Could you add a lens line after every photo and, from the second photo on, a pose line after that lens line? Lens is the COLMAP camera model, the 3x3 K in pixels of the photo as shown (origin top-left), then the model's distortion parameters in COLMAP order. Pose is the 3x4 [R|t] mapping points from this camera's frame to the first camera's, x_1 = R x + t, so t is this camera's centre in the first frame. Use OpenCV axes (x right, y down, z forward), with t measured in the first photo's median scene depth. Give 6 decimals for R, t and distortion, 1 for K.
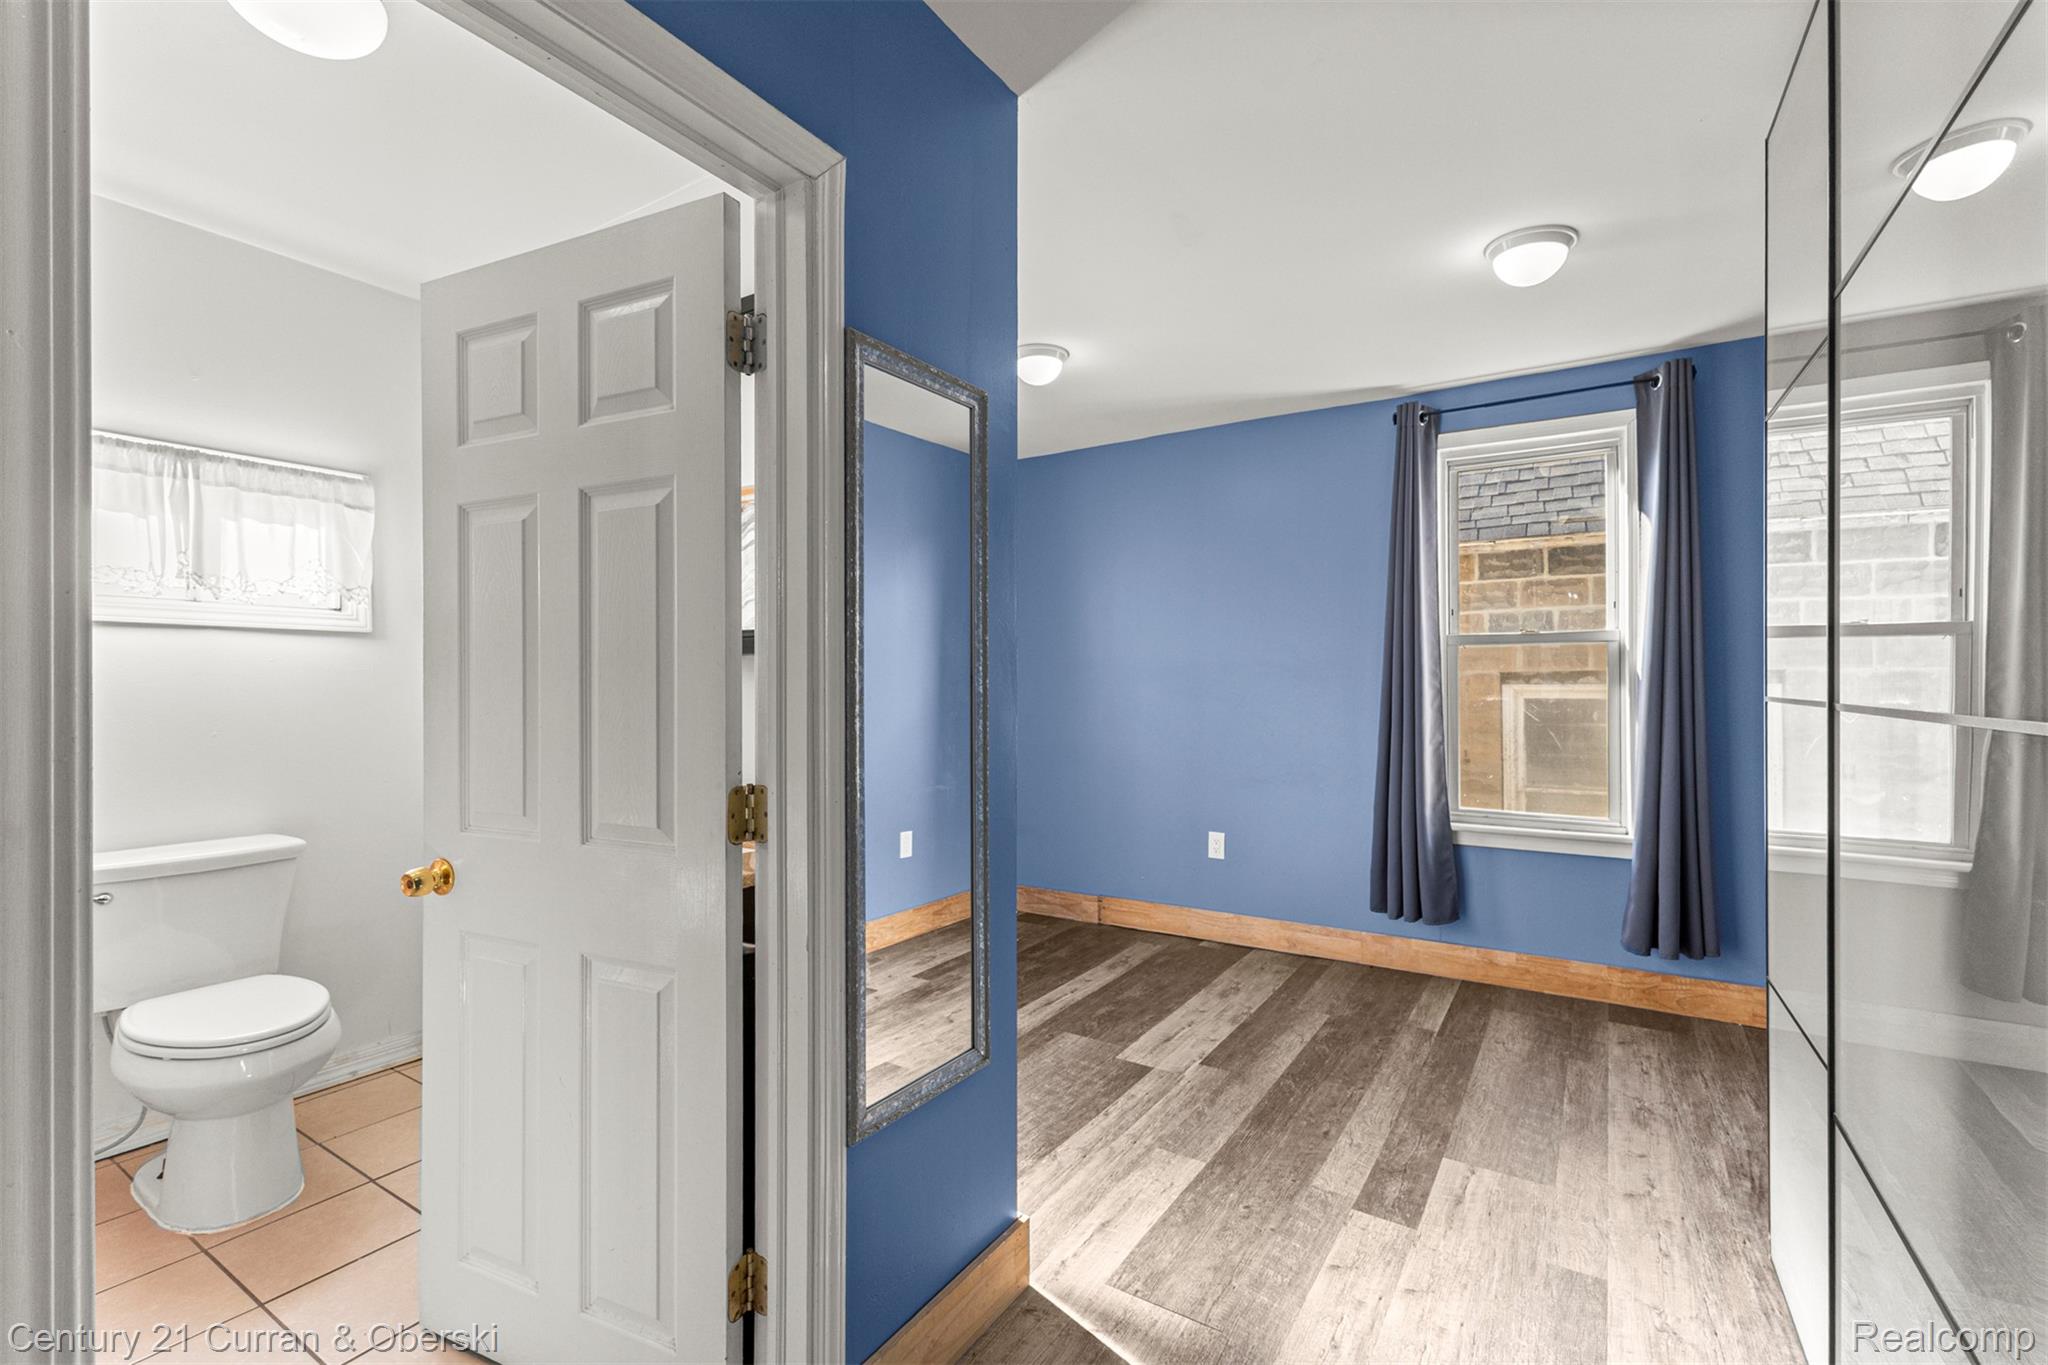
lens RADIAL K [[899.2, 0, 1027.1], [0, 899.2, 681.3], [0, 0, 1]] dist [0.010351, 0.000081]
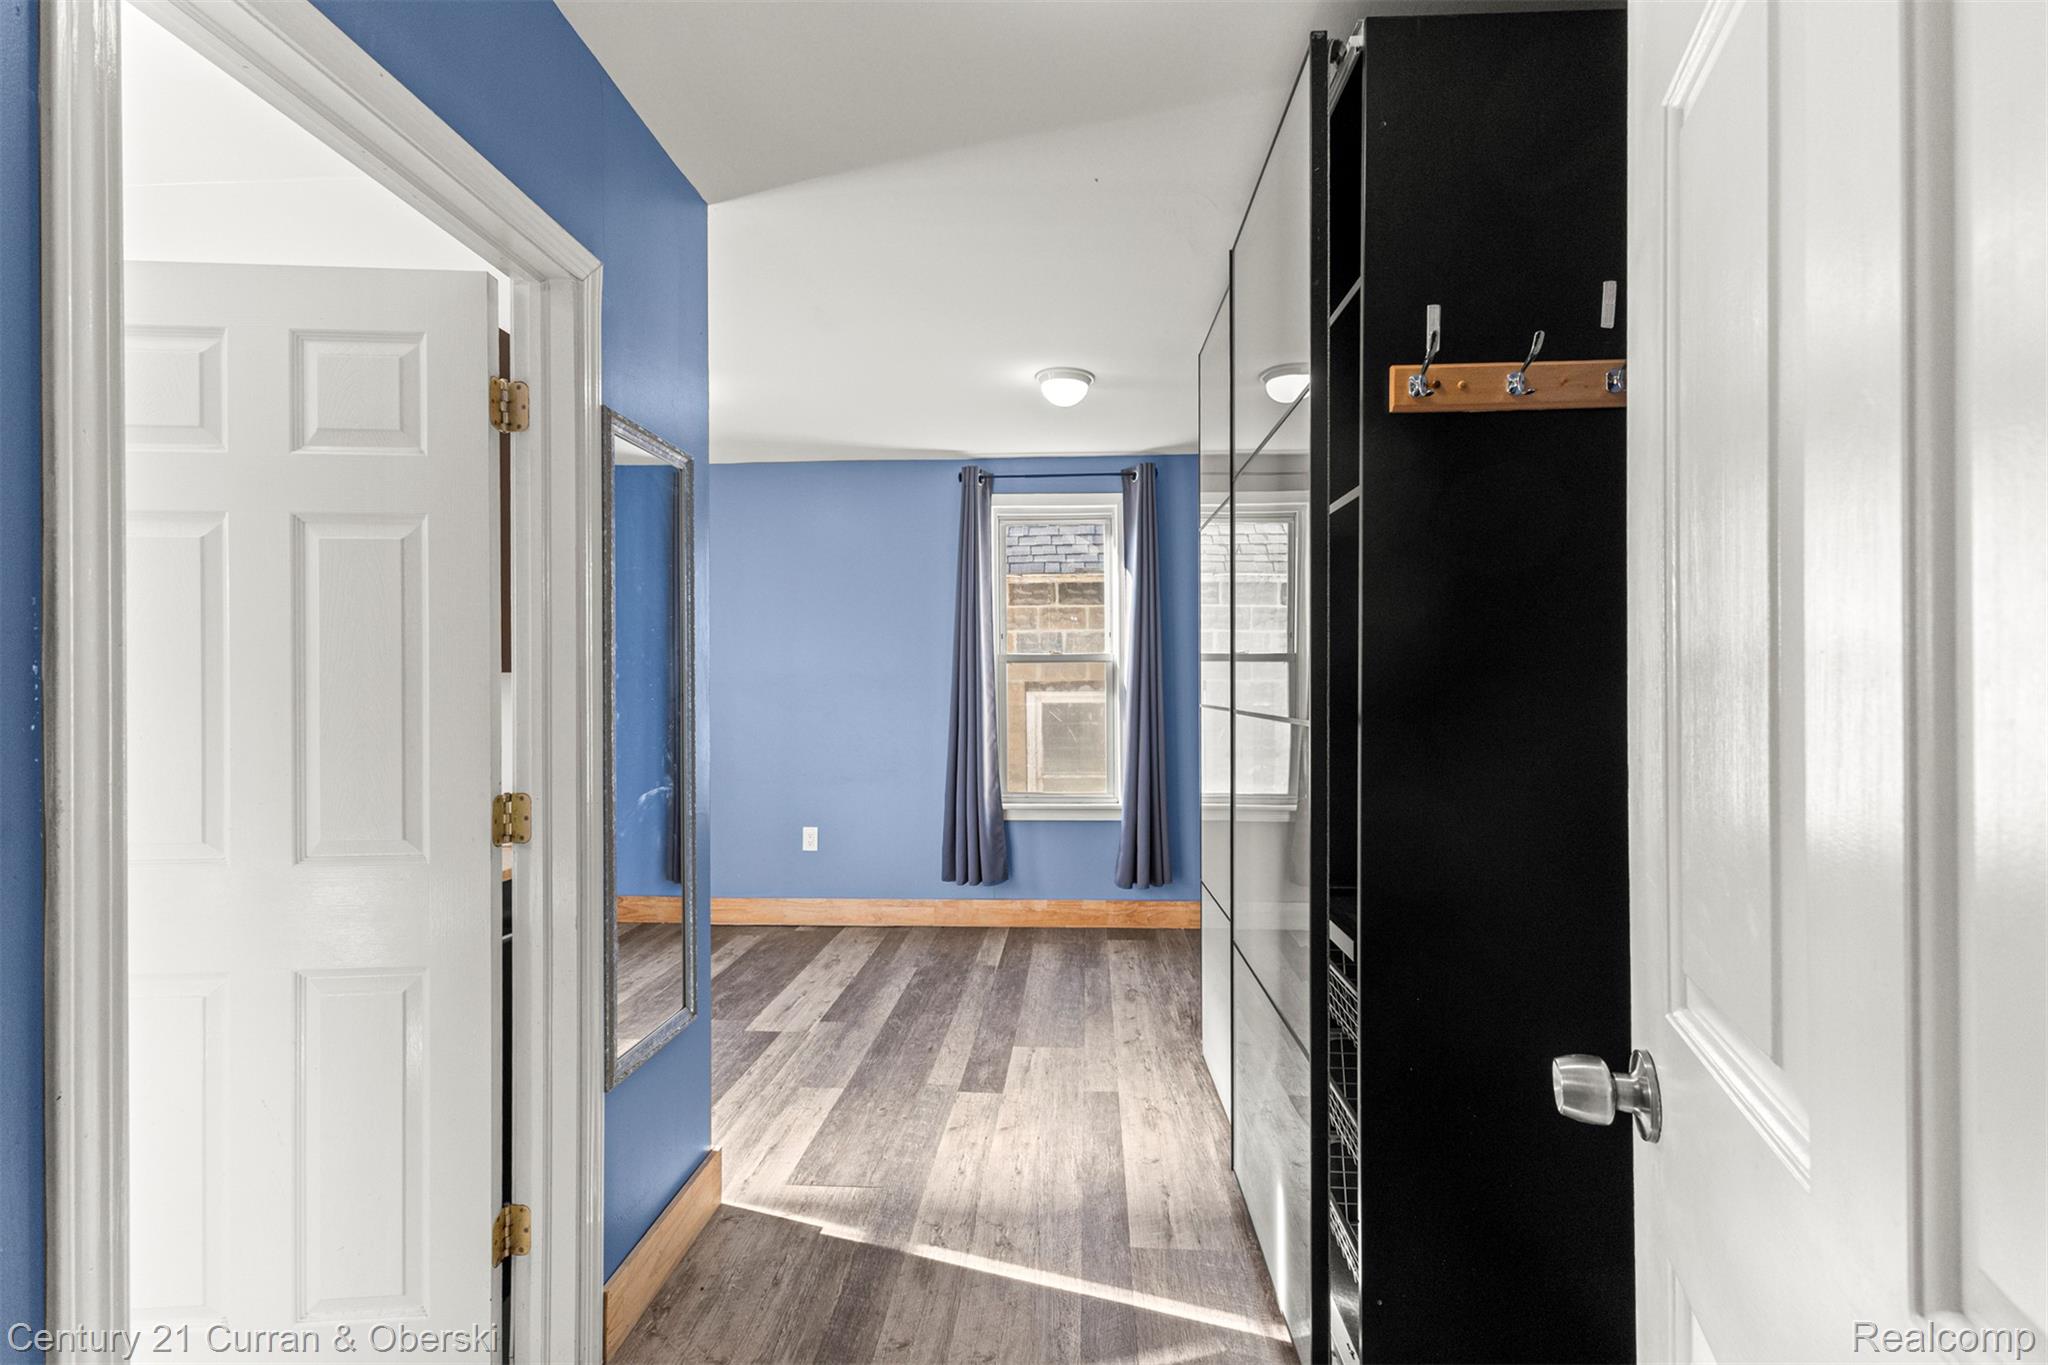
lens RADIAL K [[899.2, 0, 1027.0], [0, 899.2, 682.5], [0, 0, 1]] dist [0.010351, 0.000081]
pose [[0.875456, 0.000960, 0.483298, -0.152765], [0.000790, 0.999994, -0.003418, -0.011209], [-0.483298, 0.003375, 0.875449, -0.168413]]
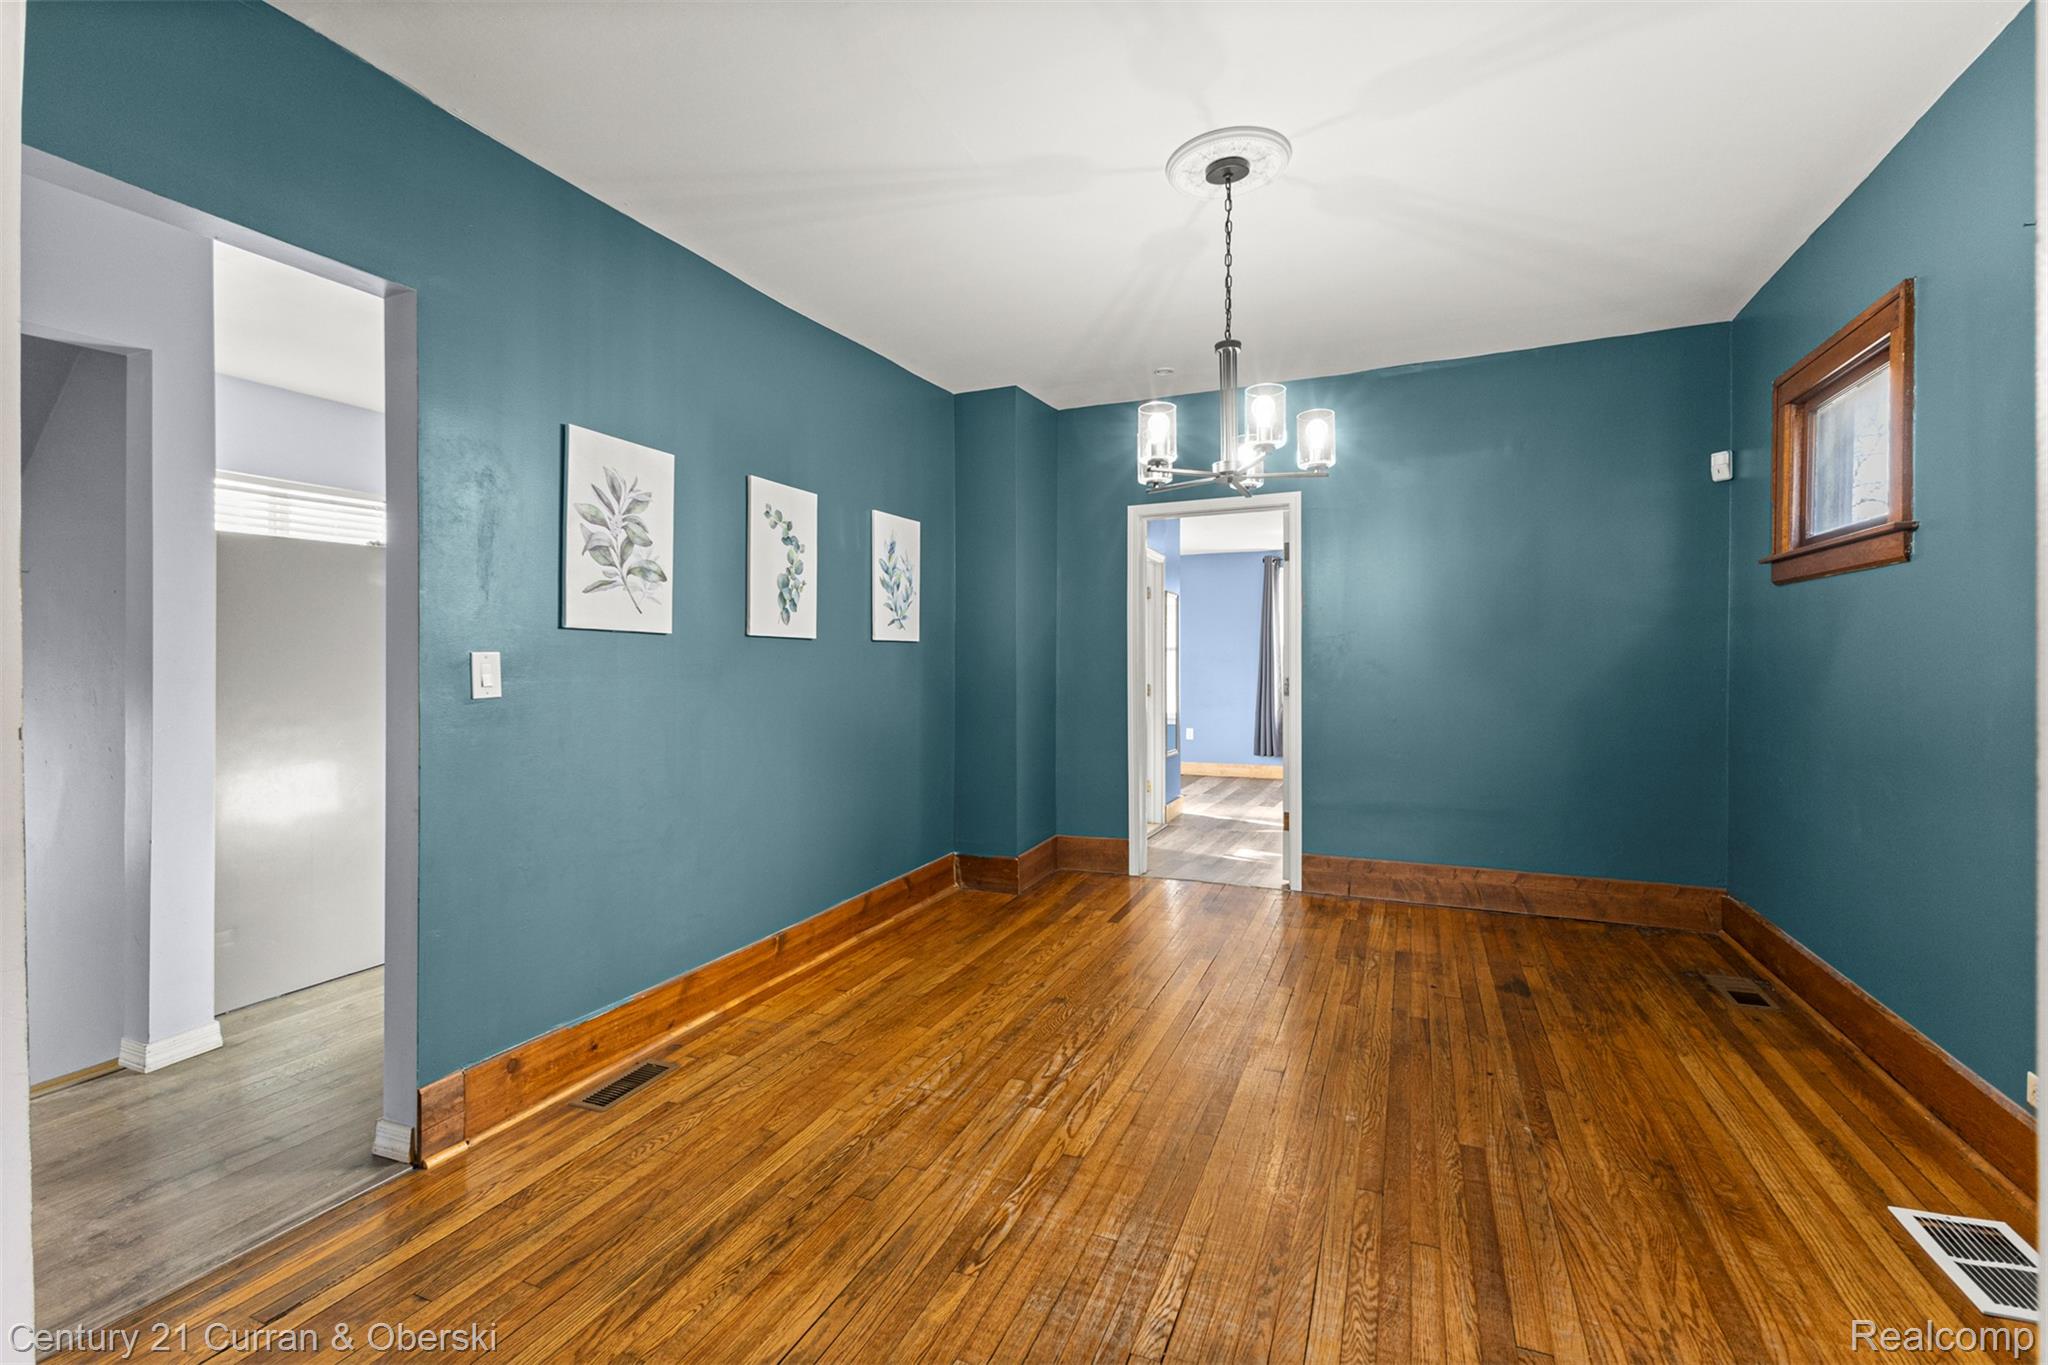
lens RADIAL K [[899.2, 0, 1010.7], [0, 899.2, 669.0], [0, 0, 1]] dist [0.010351, 0.000081]
pose [[0.989773, -0.001469, 0.142641, -0.961148], [0.000980, 0.999993, 0.003498, 0.003991], [-0.142646, -0.003323, 0.989768, -2.054740]]
